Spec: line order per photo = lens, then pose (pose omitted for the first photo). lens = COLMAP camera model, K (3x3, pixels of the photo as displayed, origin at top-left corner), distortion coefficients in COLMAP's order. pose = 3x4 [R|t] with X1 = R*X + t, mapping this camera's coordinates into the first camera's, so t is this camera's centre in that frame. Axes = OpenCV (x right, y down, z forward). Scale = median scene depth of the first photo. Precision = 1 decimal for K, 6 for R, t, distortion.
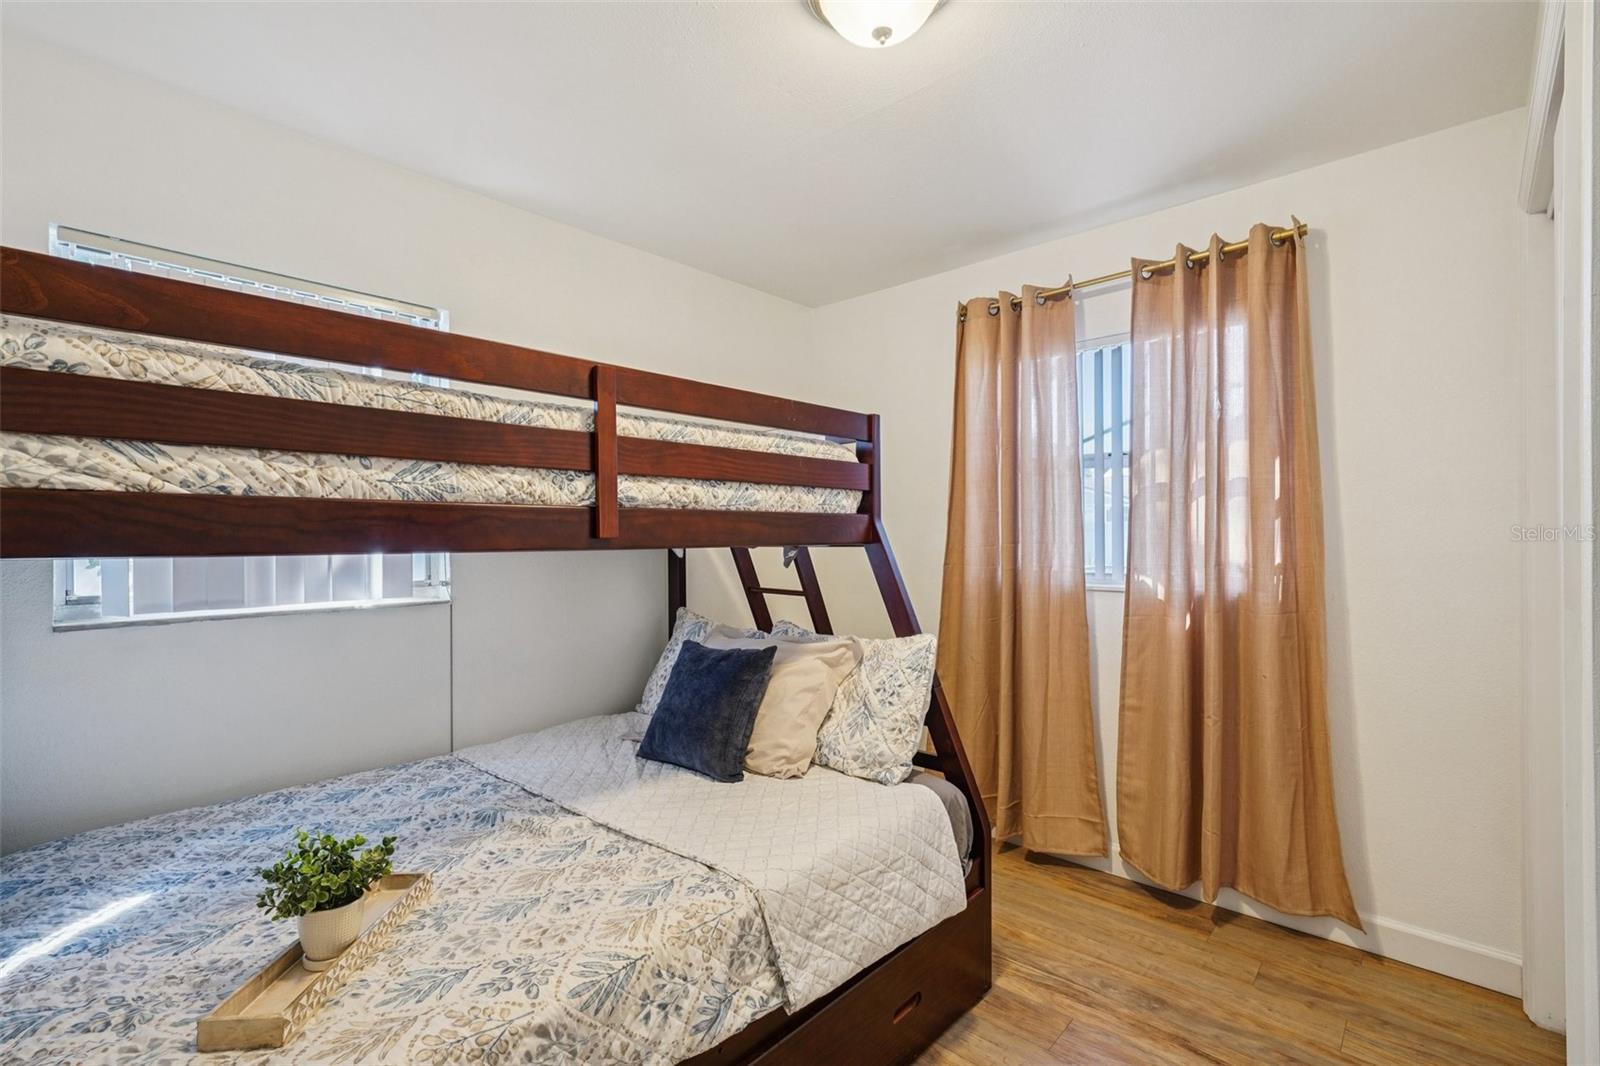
lens RADIAL K [[715.0, 0, 797.6], [0, 715.0, 535.2], [0, 0, 1]] dist [-0.001620, 0.001750]
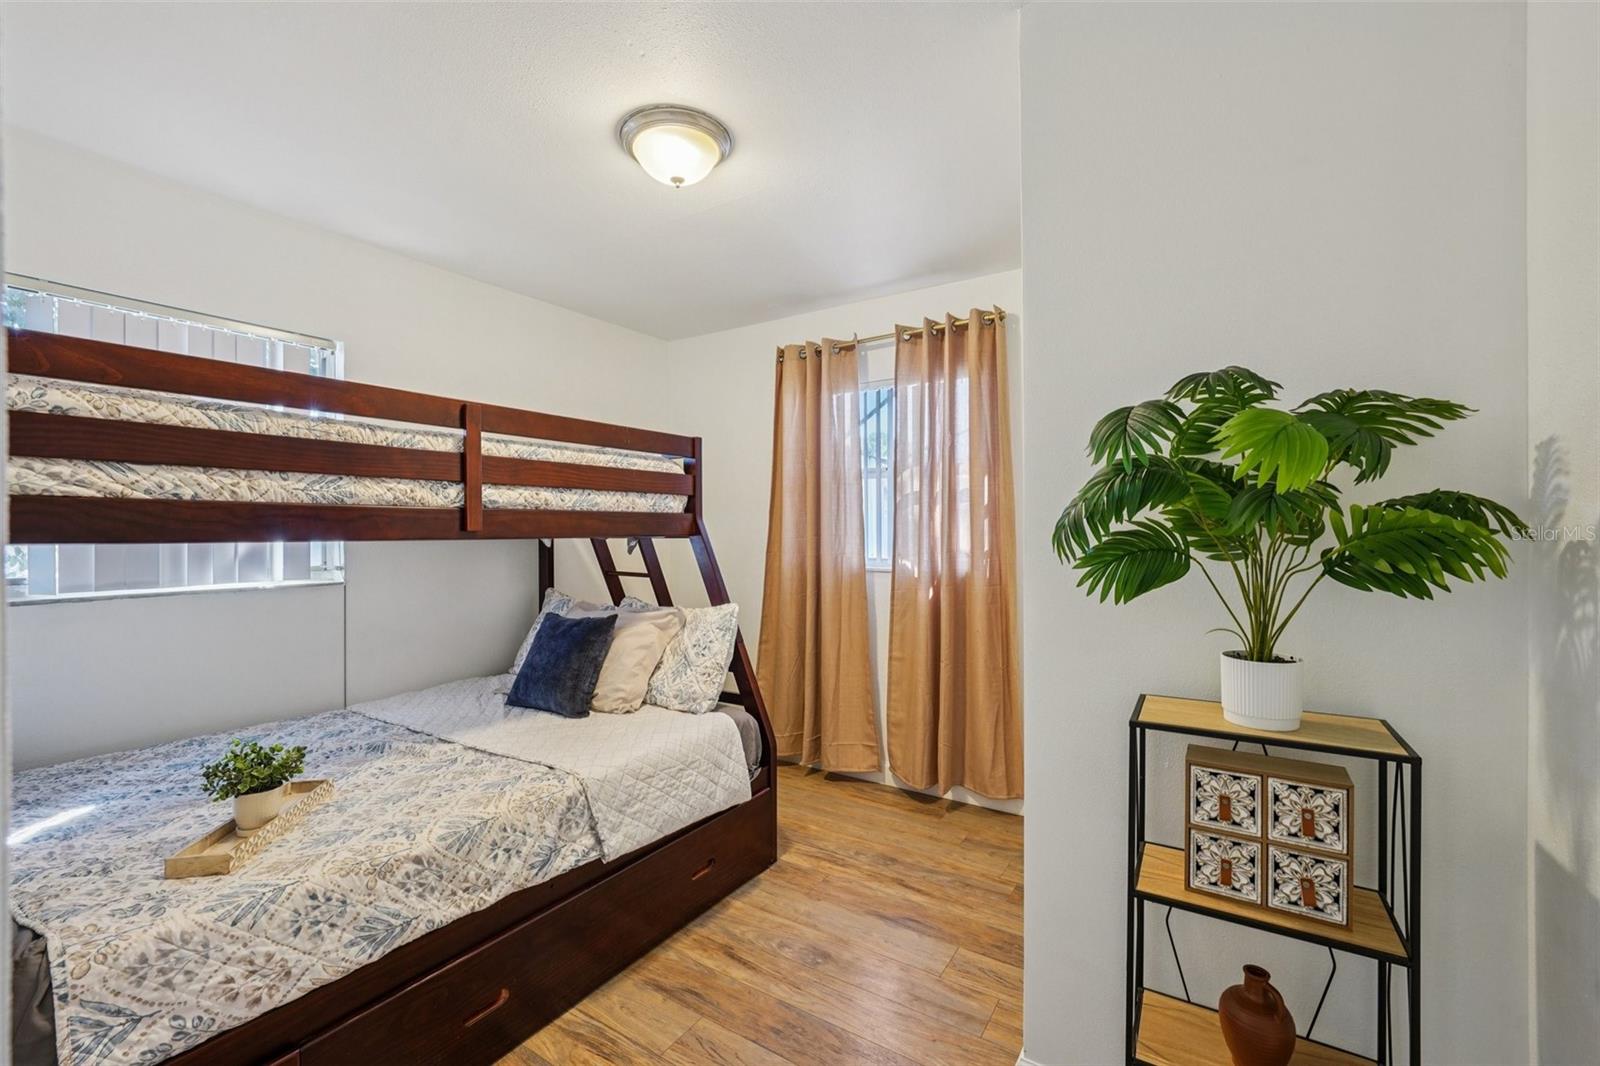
lens RADIAL K [[676.1, 0, 801.9], [0, 676.1, 528.2], [0, 0, 1]] dist [-0.008851, 0.002967]
pose [[0.988098, 0.004001, 0.153774, 0.119900], [-0.004065, 0.999992, 0.000098, -0.002851], [-0.153773, -0.000722, 0.988106, -0.283904]]
